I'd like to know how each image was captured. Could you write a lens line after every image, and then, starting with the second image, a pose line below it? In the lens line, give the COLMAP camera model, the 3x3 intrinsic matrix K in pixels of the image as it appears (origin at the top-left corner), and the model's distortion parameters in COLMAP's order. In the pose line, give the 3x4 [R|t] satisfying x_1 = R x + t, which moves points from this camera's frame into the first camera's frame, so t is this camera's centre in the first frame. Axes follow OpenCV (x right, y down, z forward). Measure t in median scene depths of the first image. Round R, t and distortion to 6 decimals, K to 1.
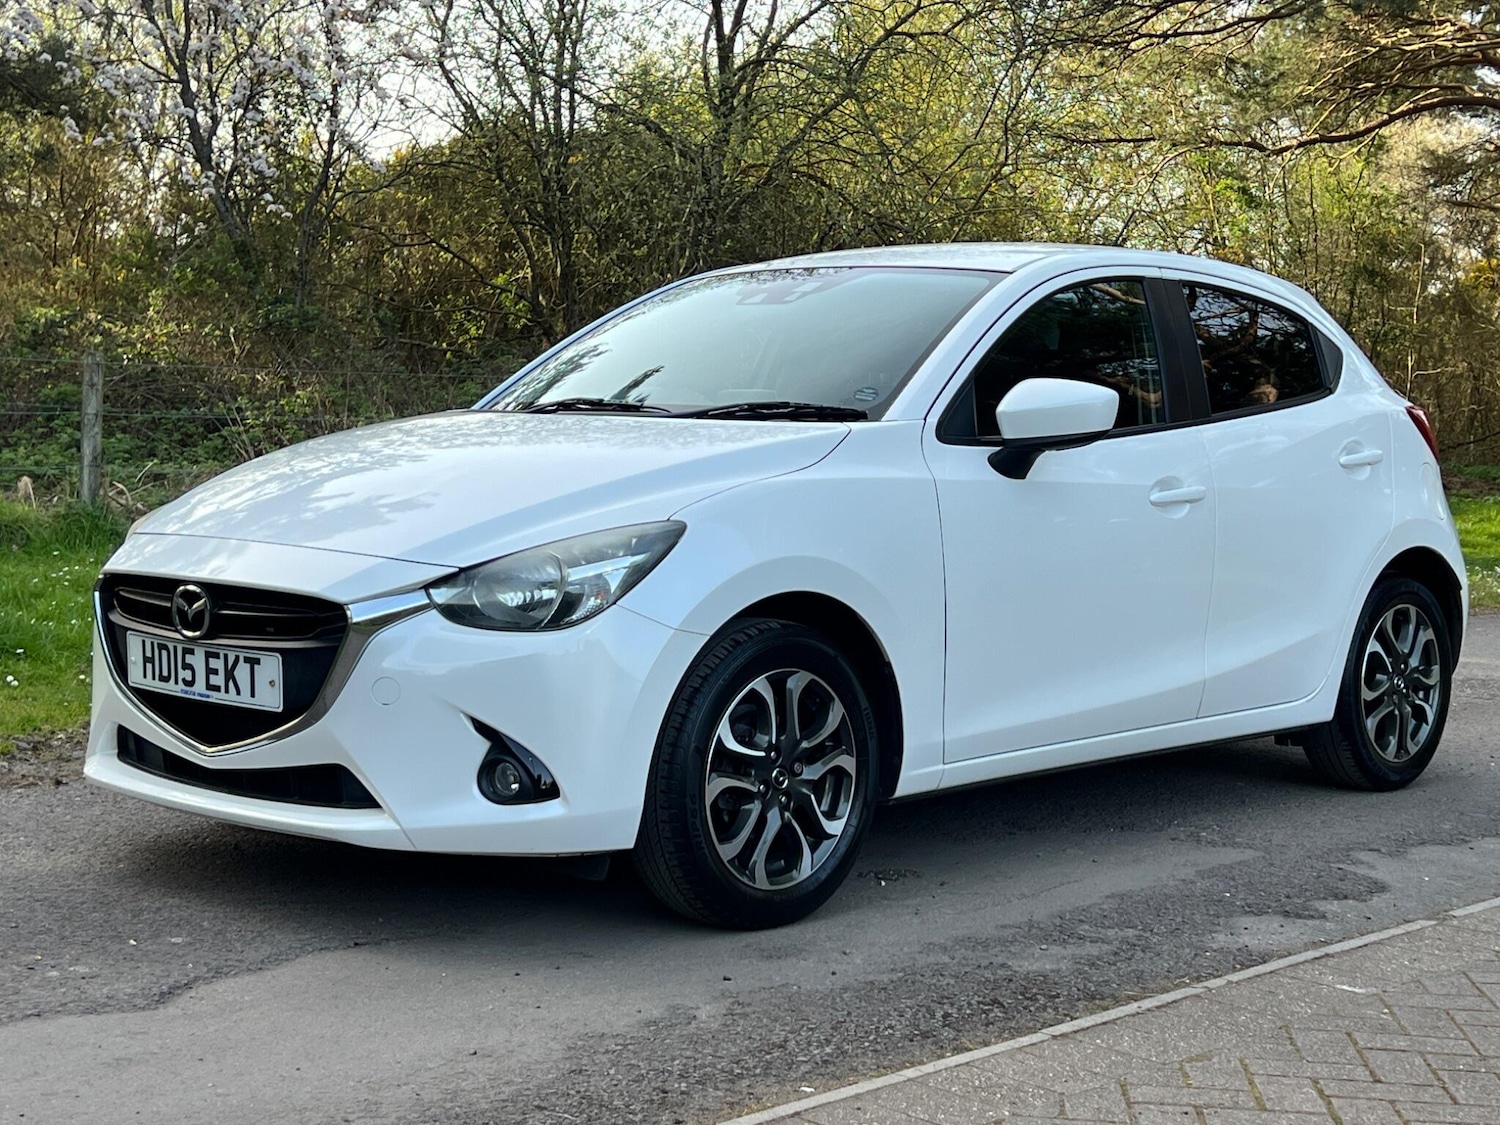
lens RADIAL K [[2117.3, 0, 680.5], [0, 2117.3, 572.5], [0, 0, 1]] dist [0.073271, 0.000000]
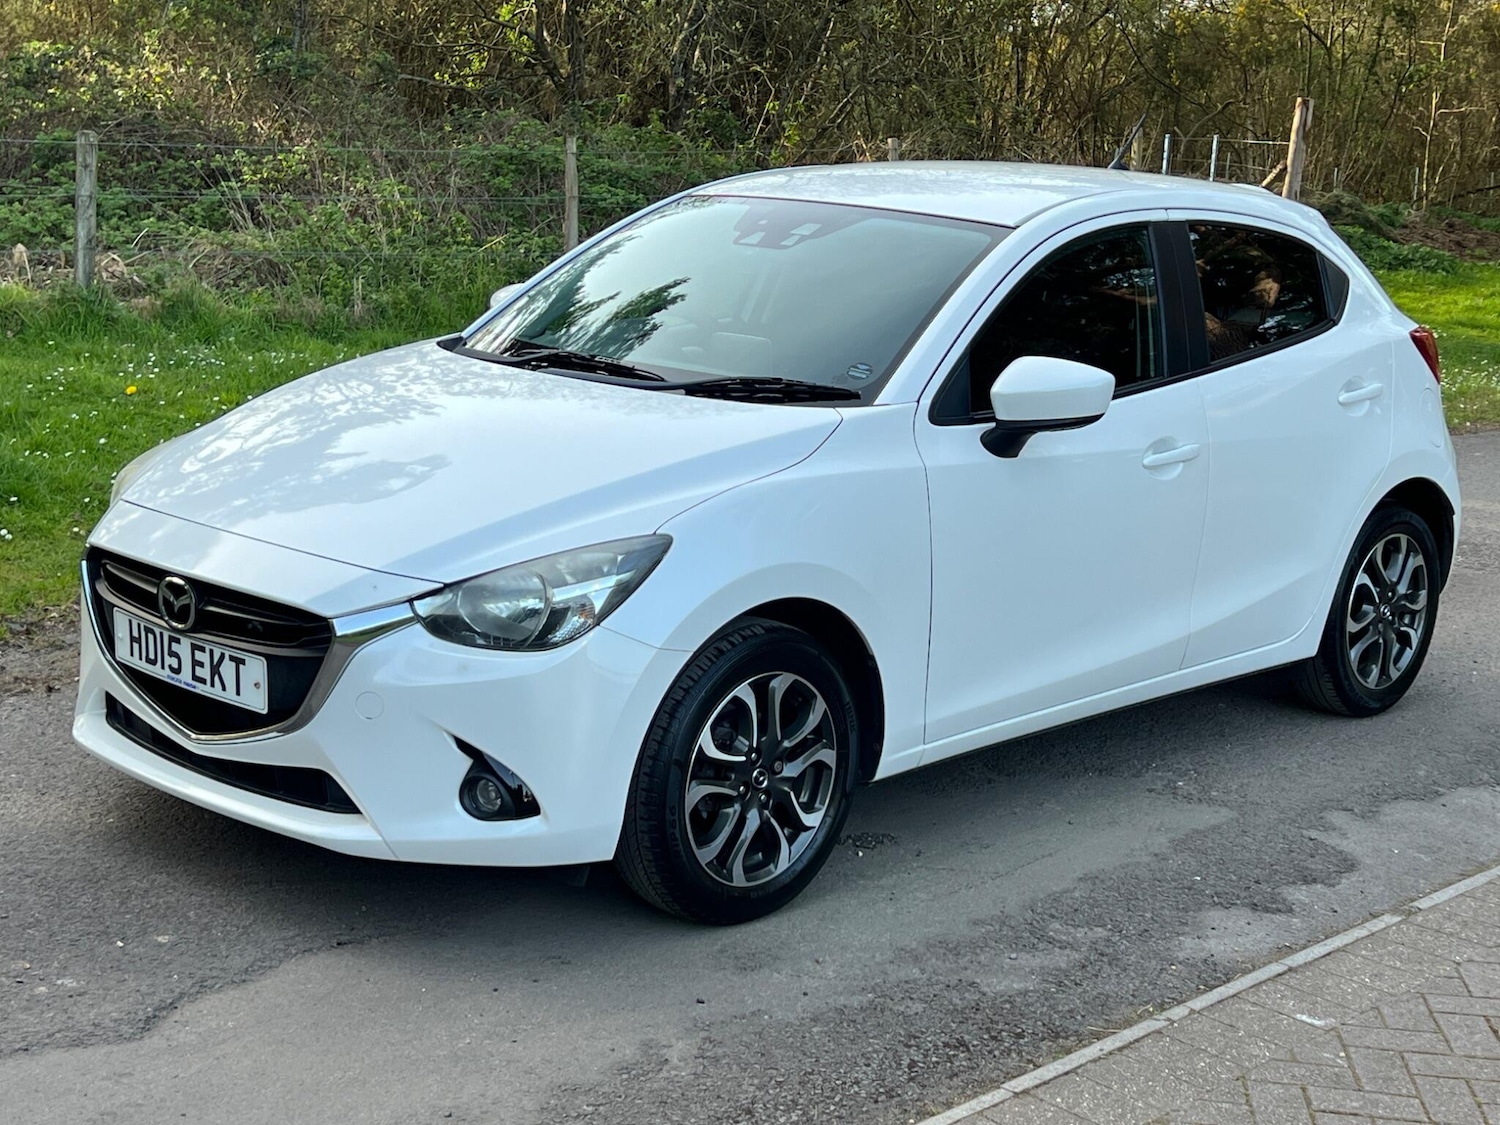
lens RADIAL K [[2117.3, 0, 675.7], [0, 2117.3, 549.7], [0, 0, 1]] dist [0.073271, 0.000000]
pose [[0.999744, 0.022571, -0.001555, 0.005845], [-0.022221, 0.992528, 0.119978, -0.129938], [0.004252, -0.119913, 0.992775, 0.009014]]
